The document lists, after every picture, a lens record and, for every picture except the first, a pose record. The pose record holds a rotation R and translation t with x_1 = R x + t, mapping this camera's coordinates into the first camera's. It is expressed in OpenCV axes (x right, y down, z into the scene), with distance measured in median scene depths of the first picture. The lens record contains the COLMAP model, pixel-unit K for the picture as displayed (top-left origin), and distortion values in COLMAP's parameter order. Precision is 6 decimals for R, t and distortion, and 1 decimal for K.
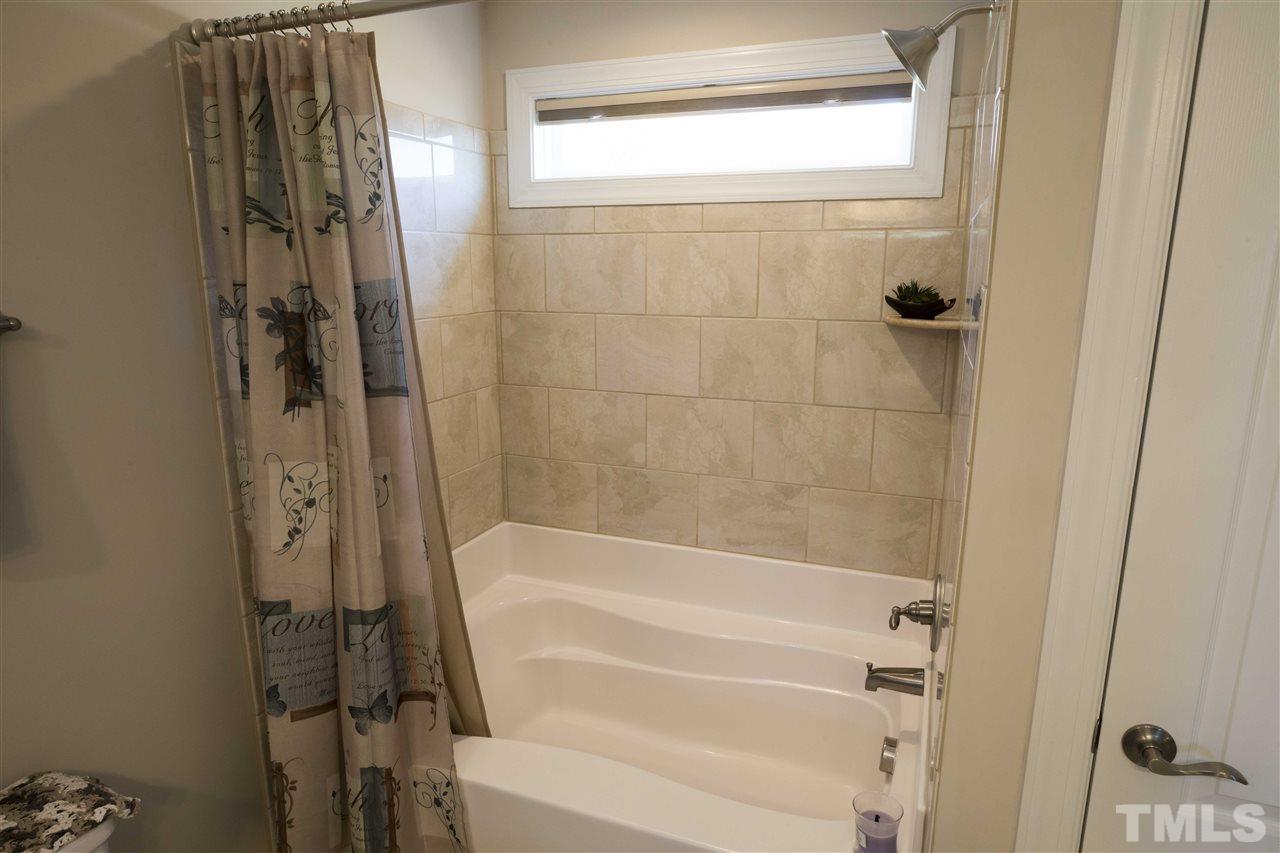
lens RADIAL K [[749.1, 0, 639.2], [0, 749.1, 432.1], [0, 0, 1]] dist [-0.025388, 0.019110]
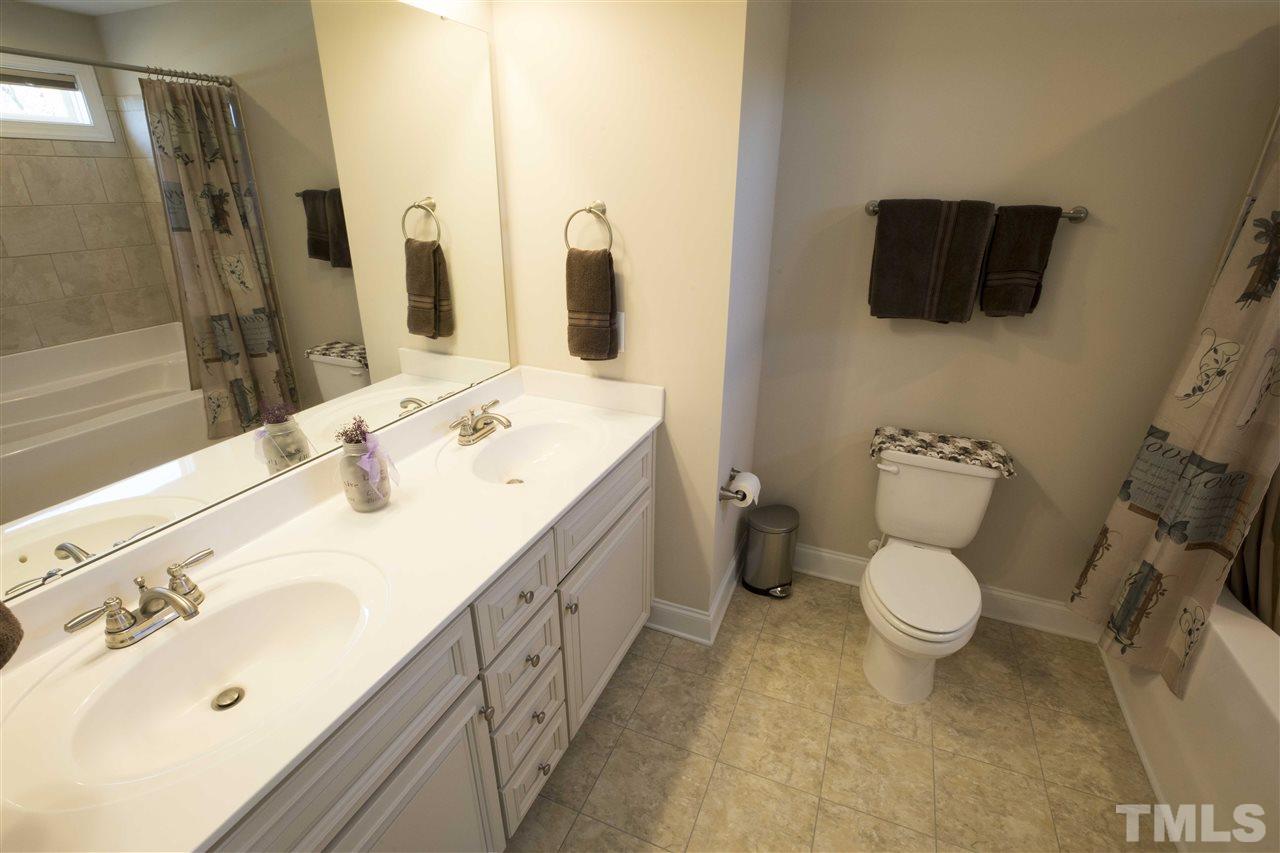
lens RADIAL K [[584.6, 0, 639.2], [0, 584.6, 432.4], [0, 0, 1]] dist [-0.046335, 0.013325]
pose [[-0.038745, 0.386089, -0.921648, 0.563301], [-0.221923, 0.895981, 0.384666, 0.032030], [0.974294, 0.219439, 0.050967, -0.043733]]
